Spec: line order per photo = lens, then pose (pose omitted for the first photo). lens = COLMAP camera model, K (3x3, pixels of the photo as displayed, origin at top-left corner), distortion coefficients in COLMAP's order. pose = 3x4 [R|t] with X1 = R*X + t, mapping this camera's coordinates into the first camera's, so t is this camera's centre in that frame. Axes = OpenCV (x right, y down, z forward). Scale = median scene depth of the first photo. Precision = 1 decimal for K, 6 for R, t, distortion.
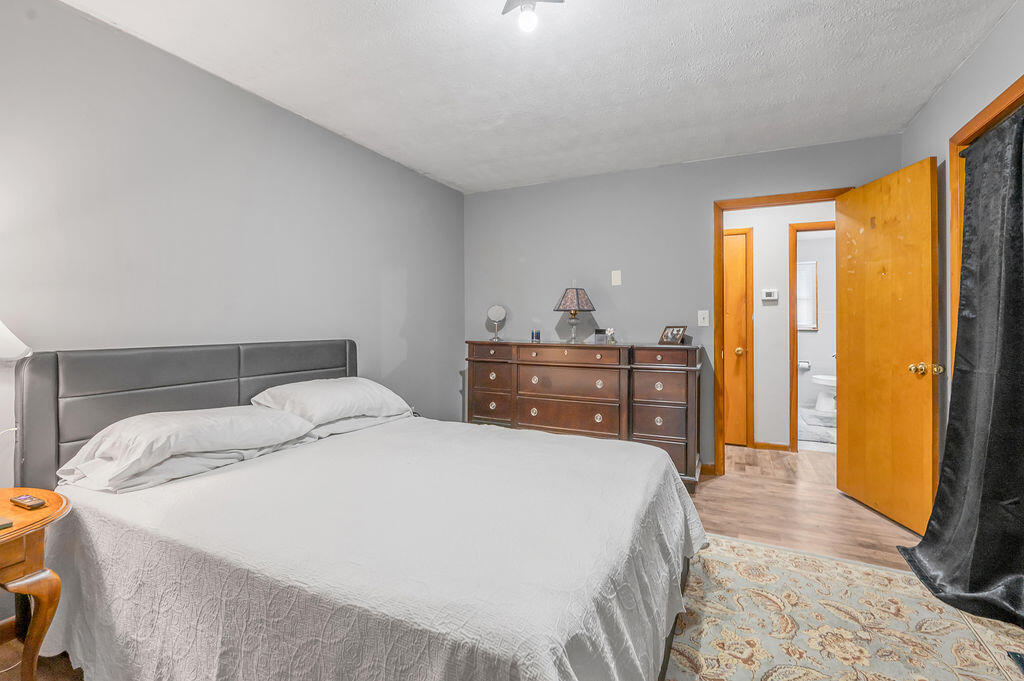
lens RADIAL K [[457.5, 0, 510.5], [0, 457.5, 323.4], [0, 0, 1]] dist [-0.003691, -0.000376]
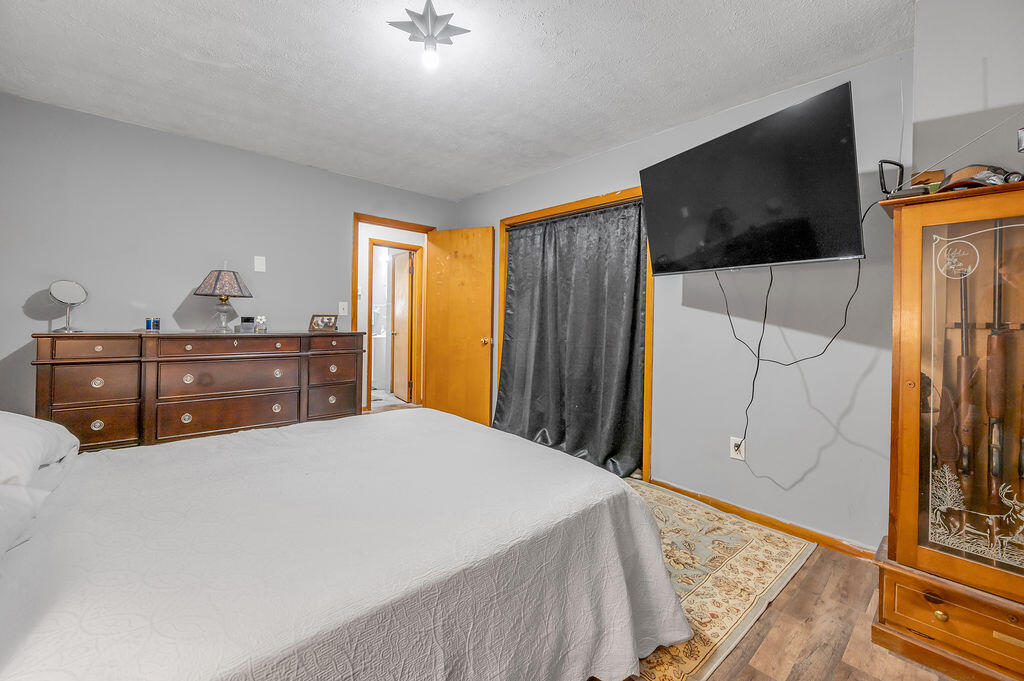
lens RADIAL K [[429.1, 0, 511.2], [0, 429.1, 318.0], [0, 0, 1]] dist [-0.001743, -0.000161]
pose [[0.363977, 0.005955, 0.931389, -0.462151], [-0.021903, 0.999758, 0.002167, 0.000996], [-0.931150, -0.021189, 0.364019, 0.195196]]
